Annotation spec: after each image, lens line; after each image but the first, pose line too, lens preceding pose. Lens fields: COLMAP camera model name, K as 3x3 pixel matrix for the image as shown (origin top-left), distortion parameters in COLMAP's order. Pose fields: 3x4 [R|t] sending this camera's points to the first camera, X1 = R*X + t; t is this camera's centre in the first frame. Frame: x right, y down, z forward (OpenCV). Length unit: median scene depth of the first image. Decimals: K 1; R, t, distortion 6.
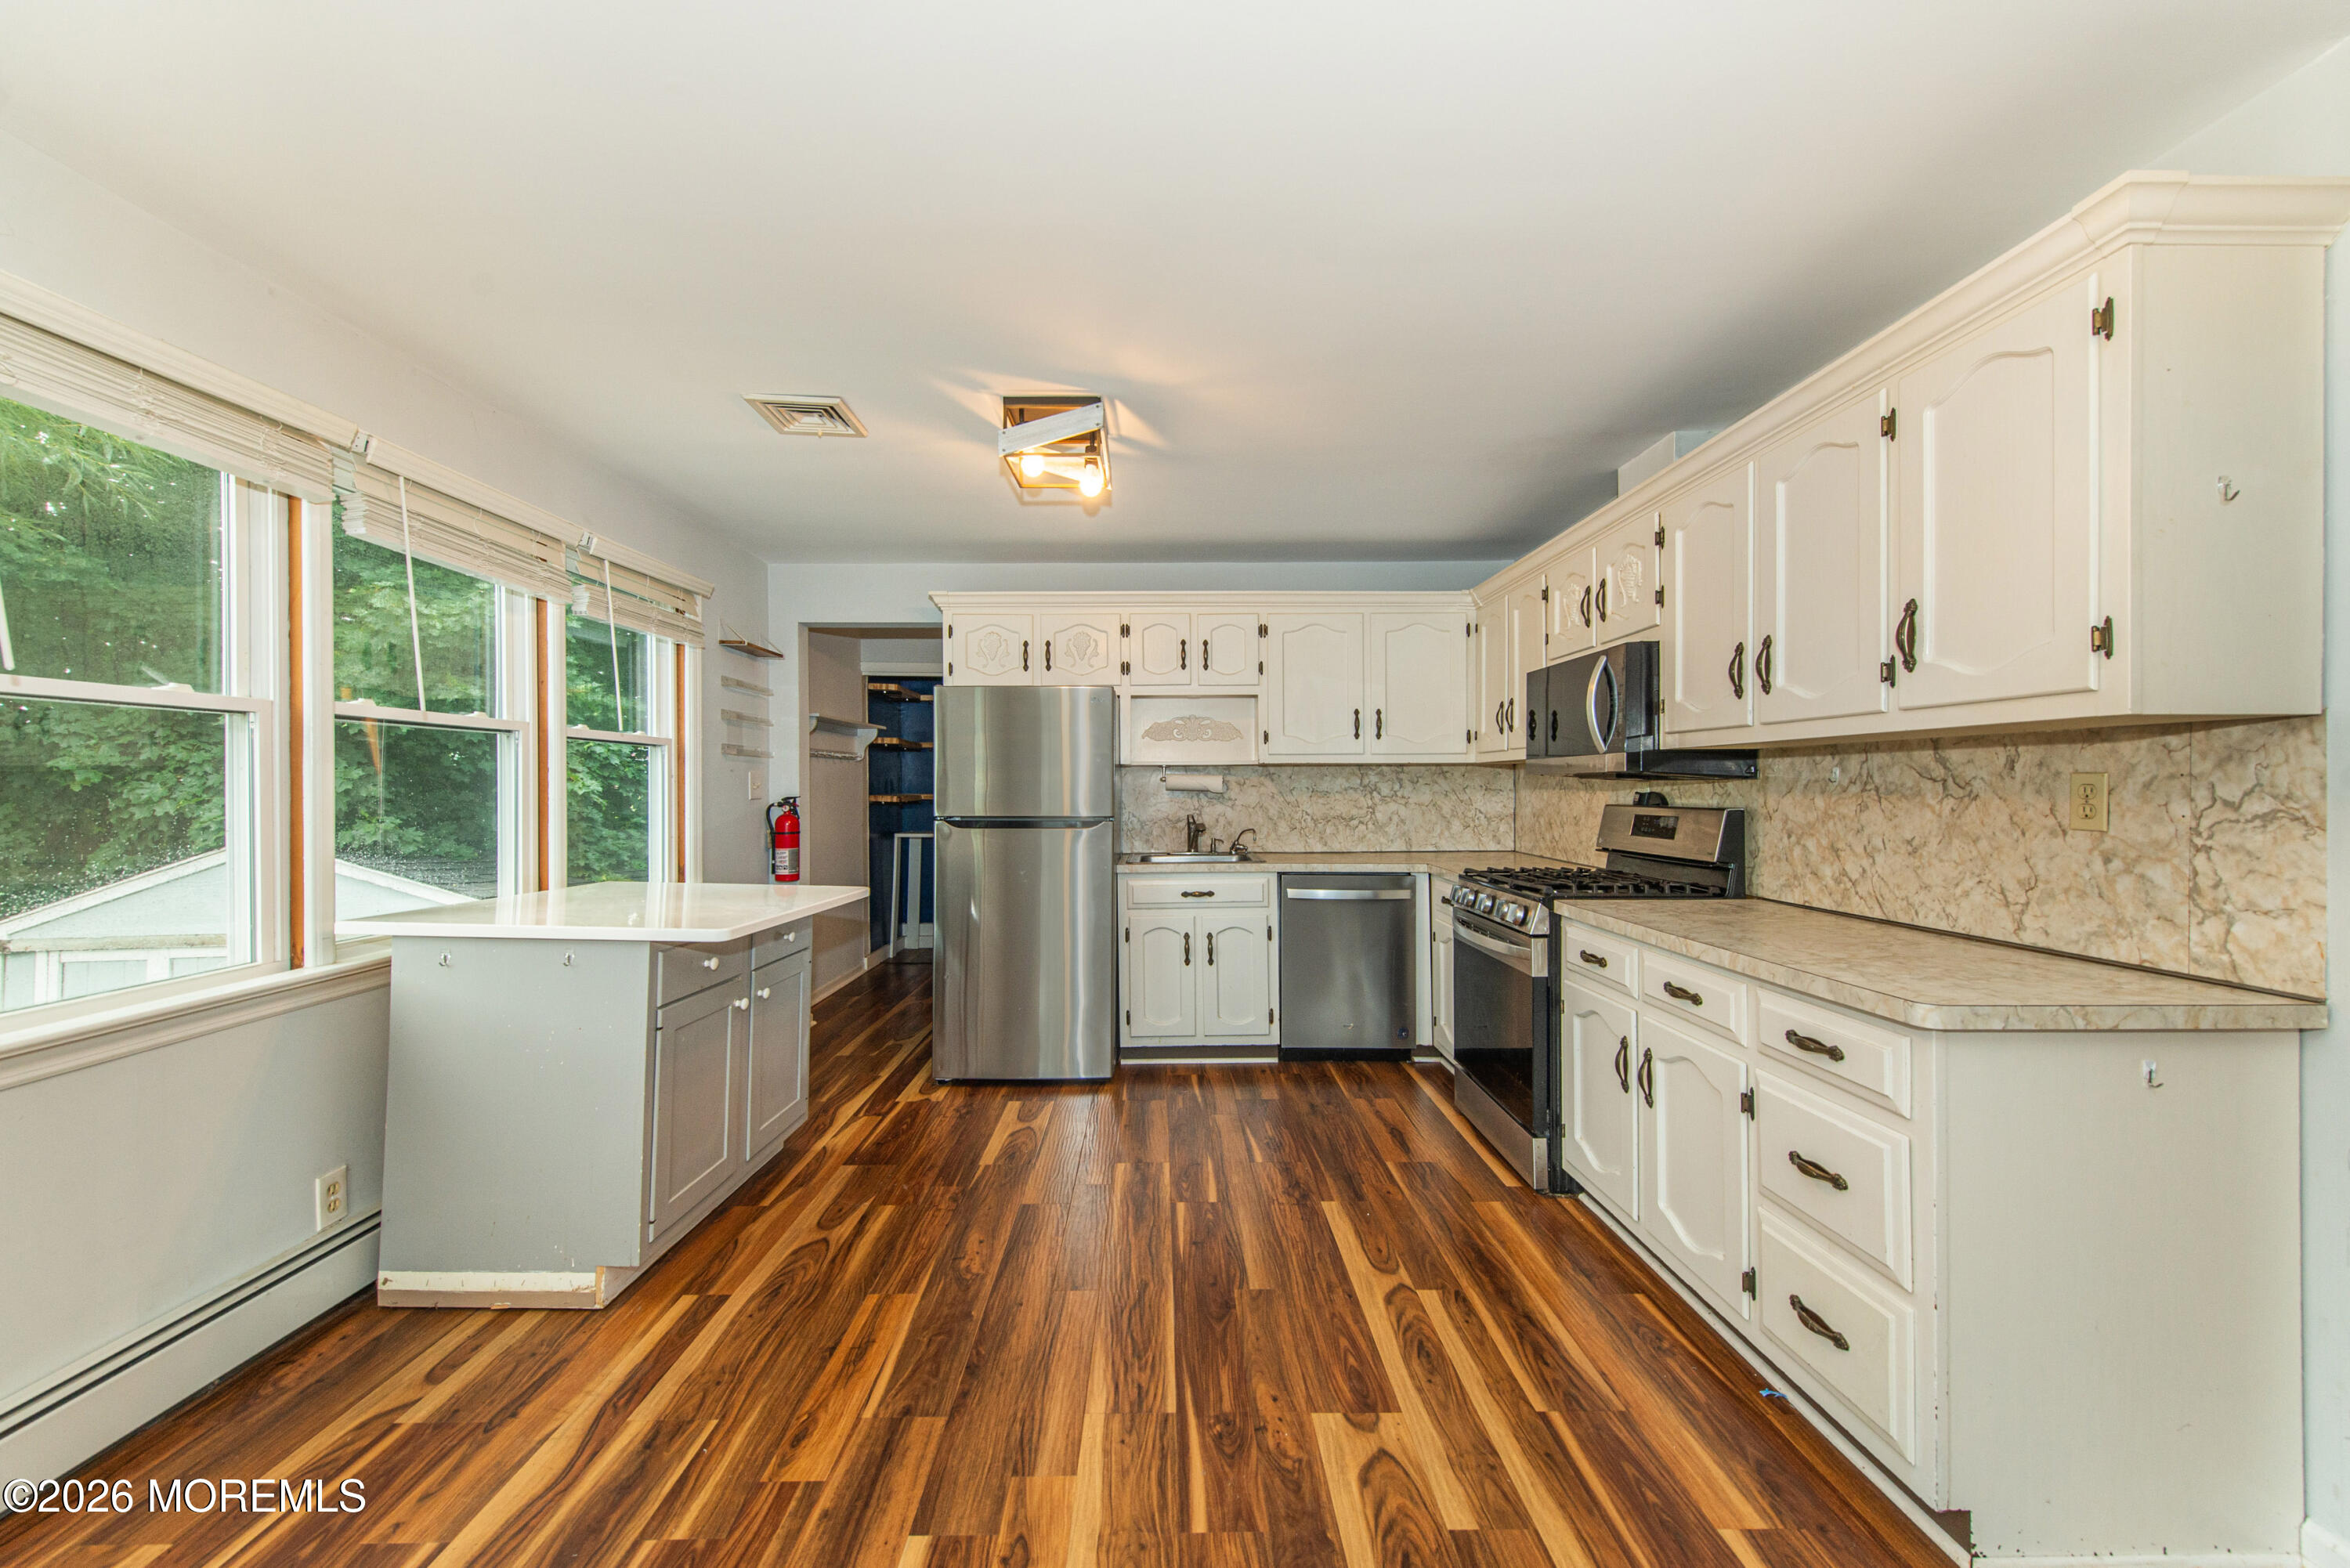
lens RADIAL K [[925.8, 0, 1170.4], [0, 925.8, 785.8], [0, 0, 1]] dist [0.009679, -0.002957]
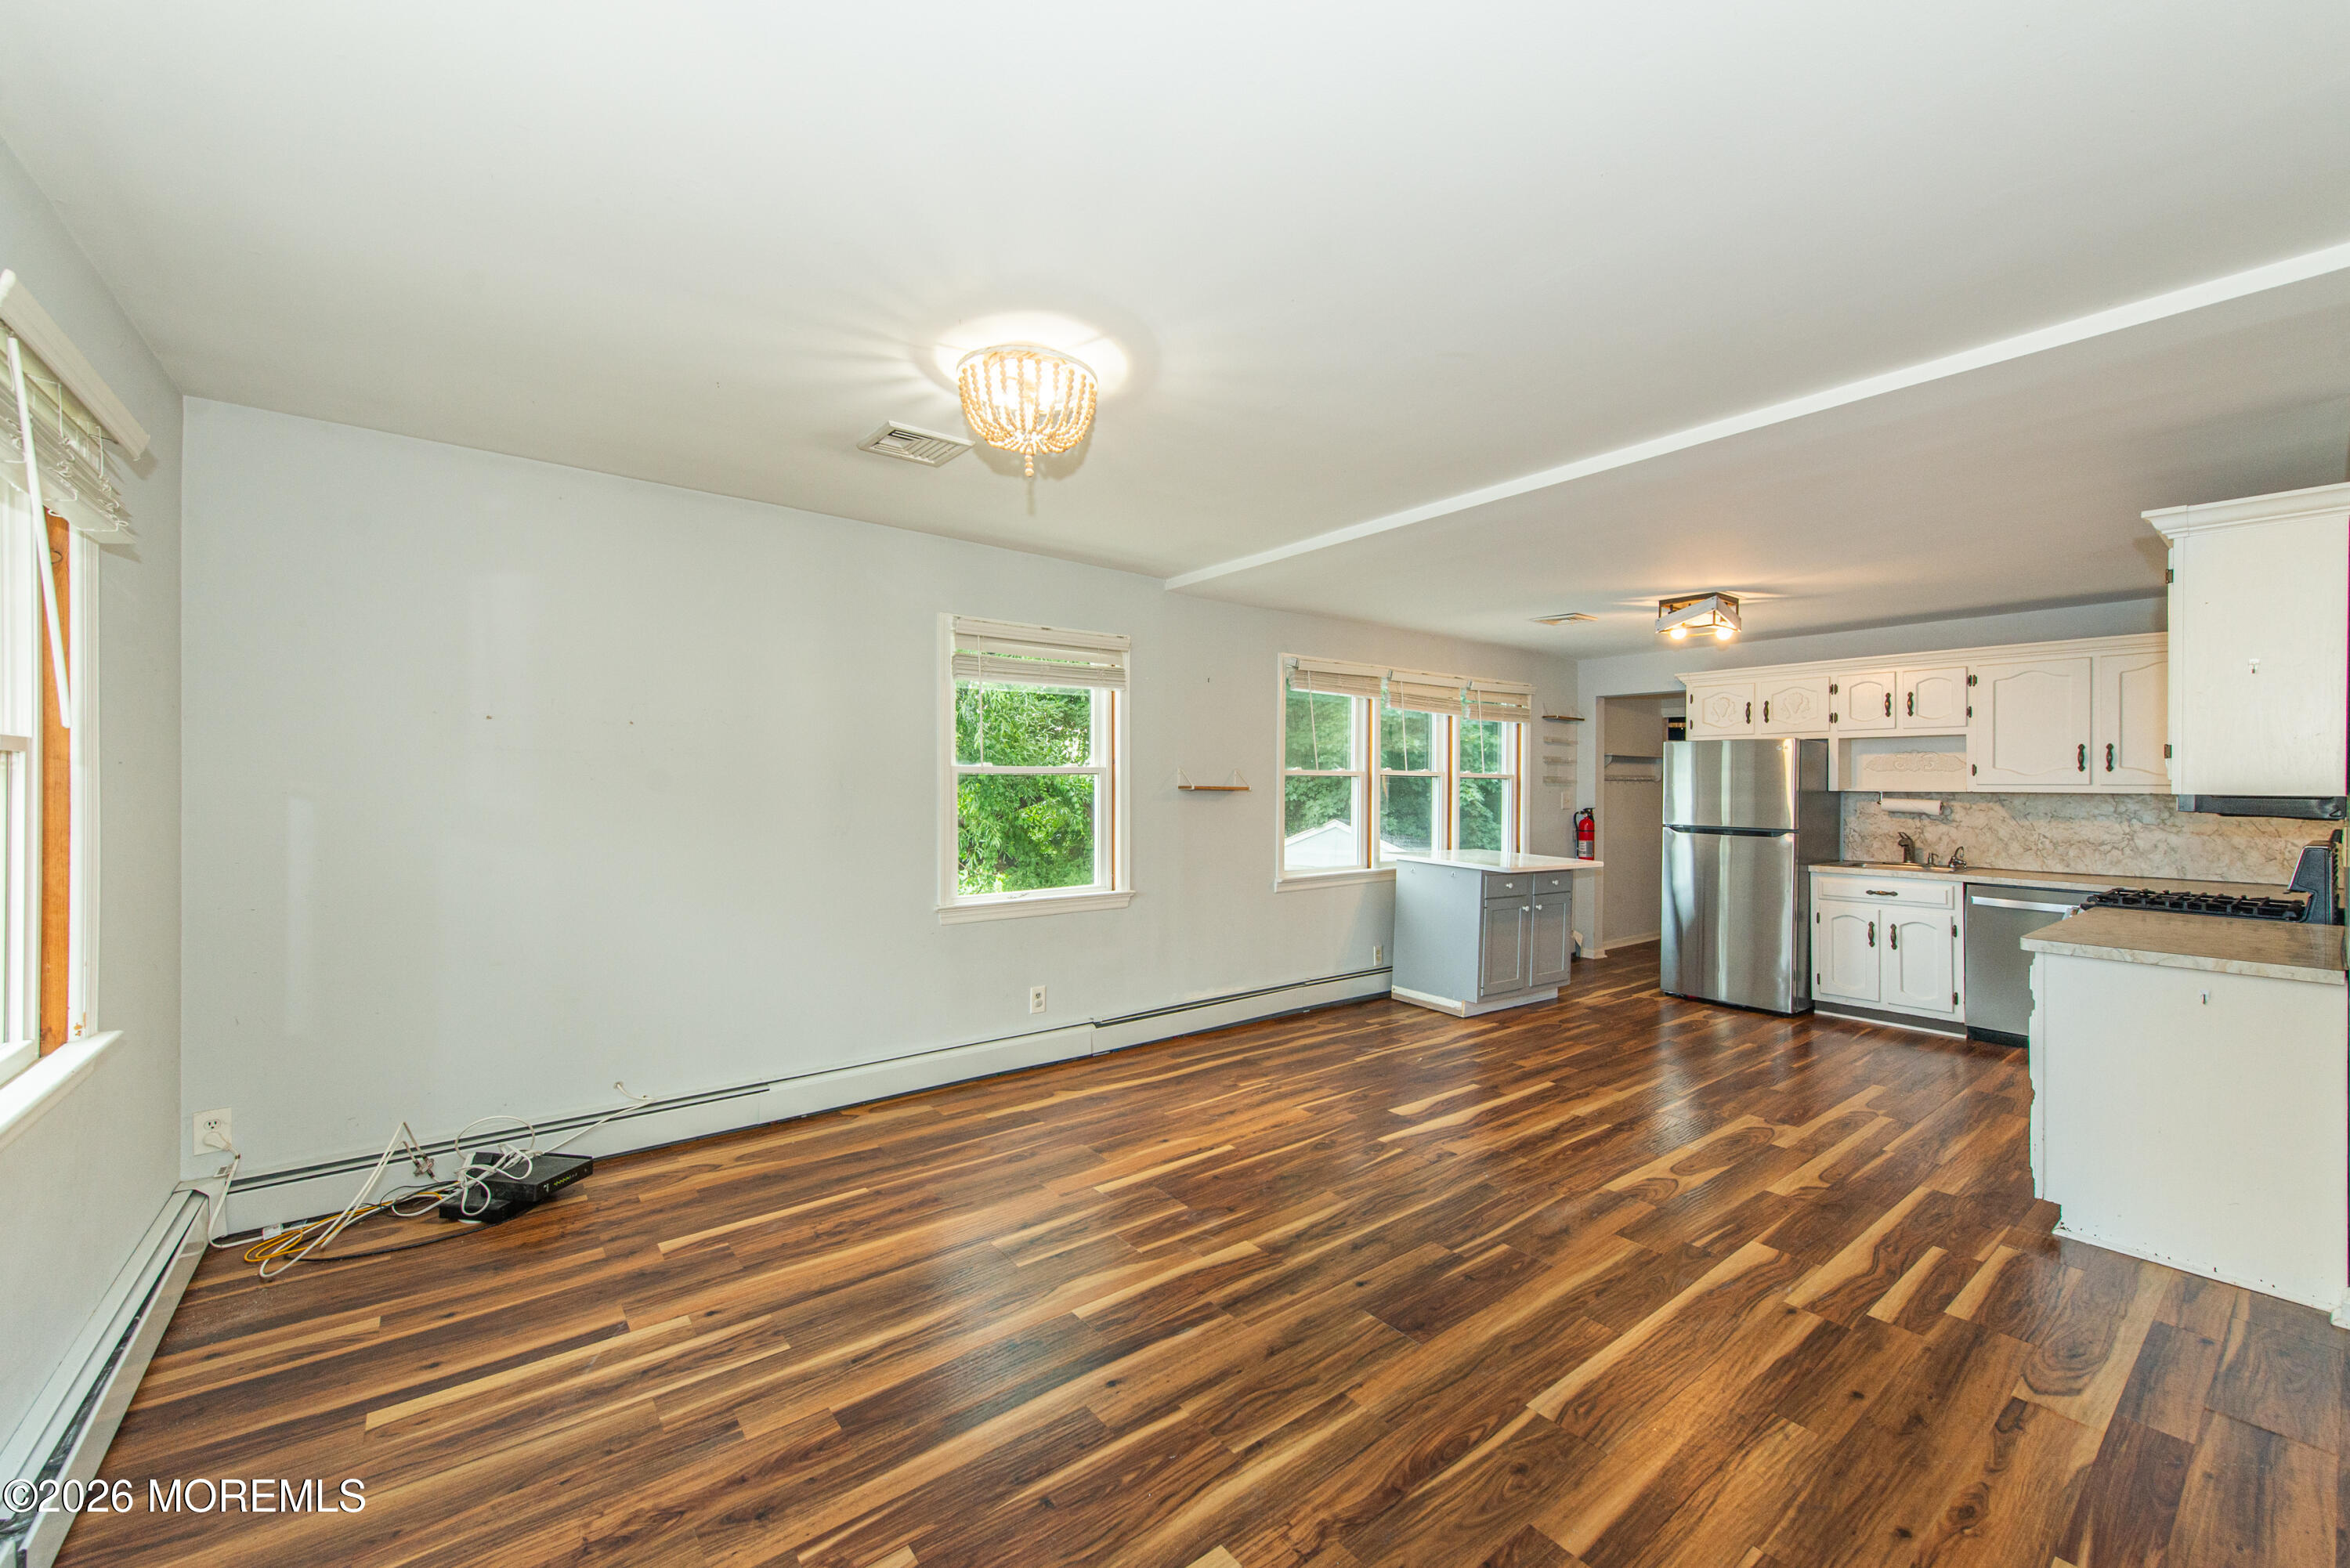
lens RADIAL K [[925.8, 0, 1159.1], [0, 925.8, 792.7], [0, 0, 1]] dist [0.009679, -0.002957]
pose [[0.602752, 0.015576, -0.797777, 0.762468], [-0.009439, 0.999879, 0.012391, -0.050803], [0.797873, 0.000062, 0.602826, -1.002824]]
